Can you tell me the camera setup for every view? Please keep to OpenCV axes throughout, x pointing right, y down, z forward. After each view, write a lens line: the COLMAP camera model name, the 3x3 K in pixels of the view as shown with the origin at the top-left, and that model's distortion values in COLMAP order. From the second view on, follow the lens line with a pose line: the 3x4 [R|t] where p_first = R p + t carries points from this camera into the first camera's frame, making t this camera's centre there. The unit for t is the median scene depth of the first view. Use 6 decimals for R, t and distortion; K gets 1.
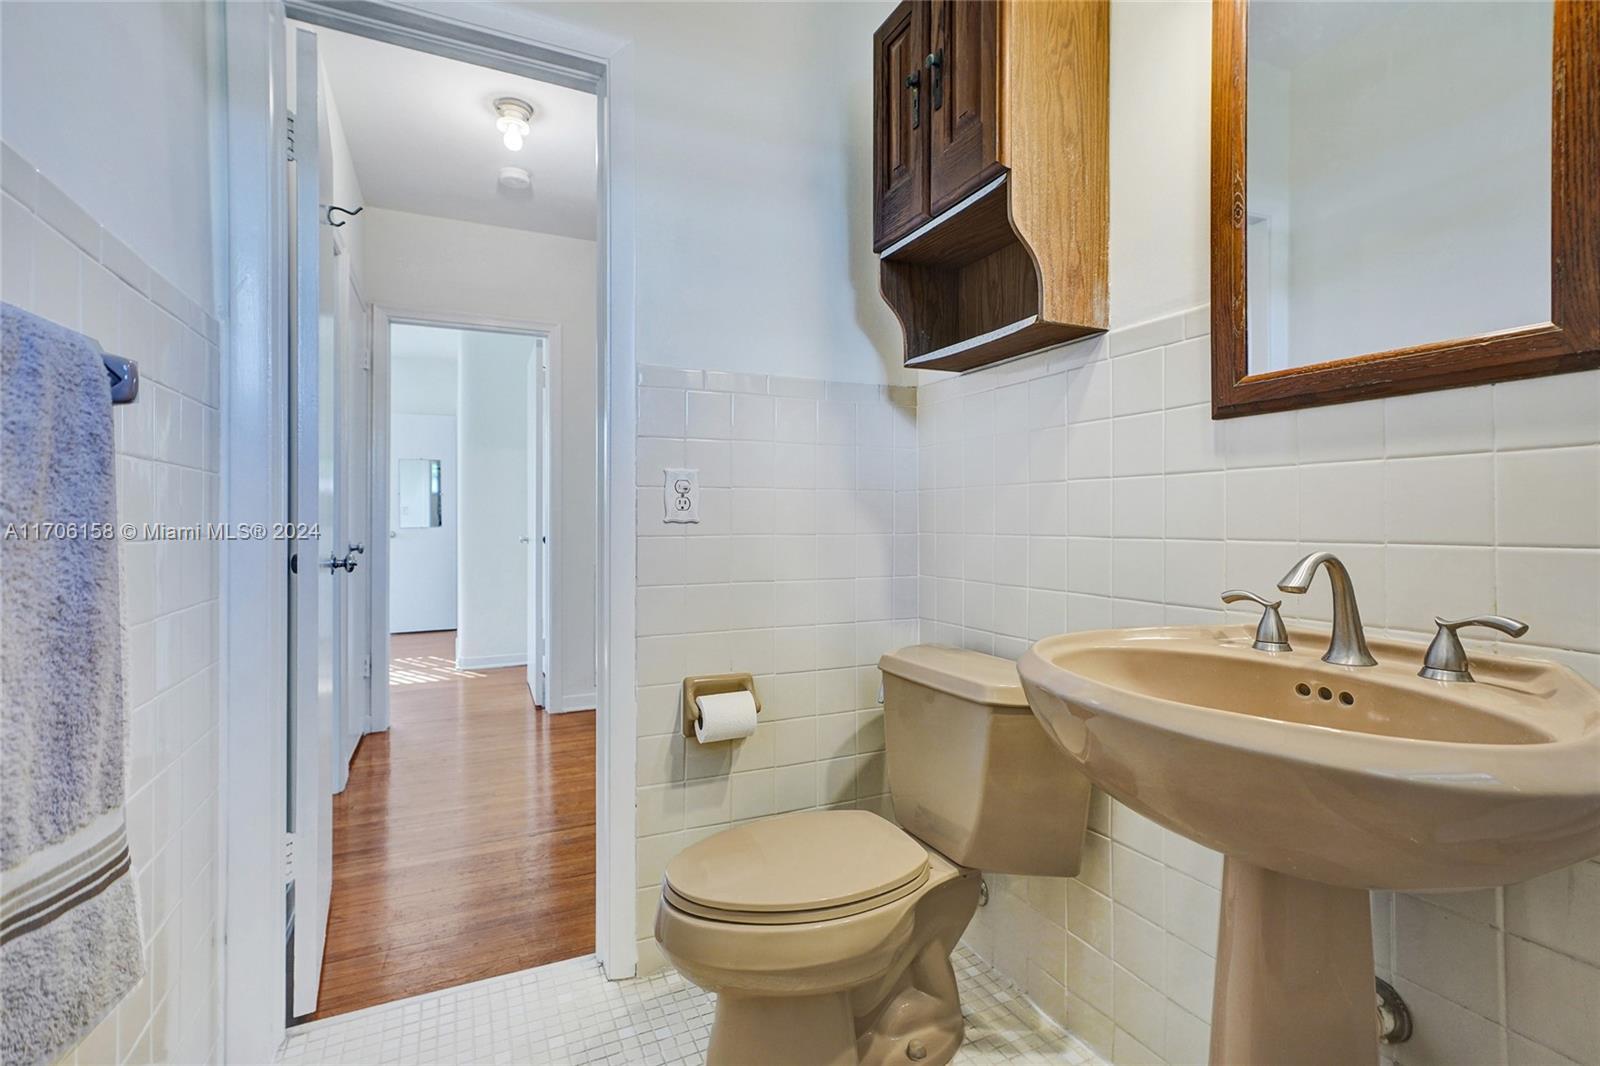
lens RADIAL K [[746.5, 0, 800.0], [0, 746.5, 533.0], [0, 0, 1]] dist [0.000385, 0.000076]
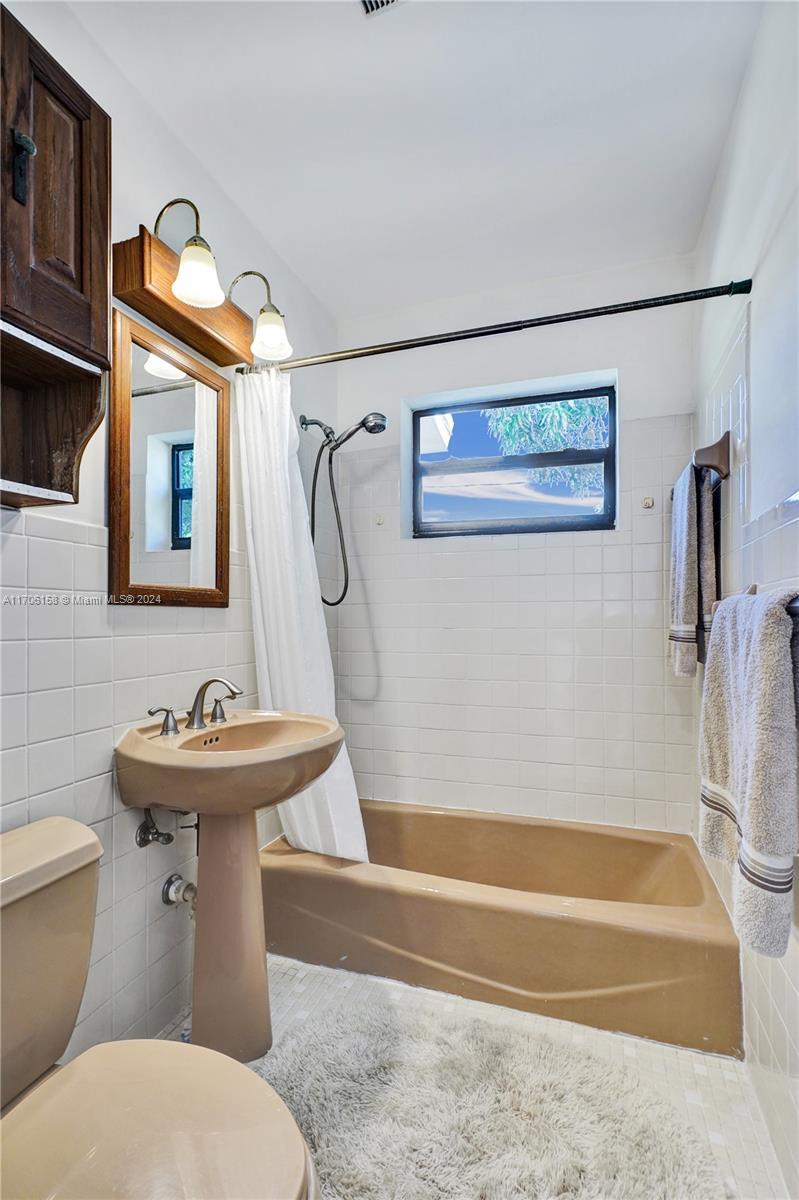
lens RADIAL K [[559.9, 0, 399.5], [0, 559.9, 600.0], [0, 0, 1]] dist [0.000385, 0.000076]
pose [[-0.715686, 0.015873, 0.698242, -0.857562], [0.006183, 0.999847, -0.016392, -0.170769], [-0.698395, -0.007414, -0.715674, 1.782458]]
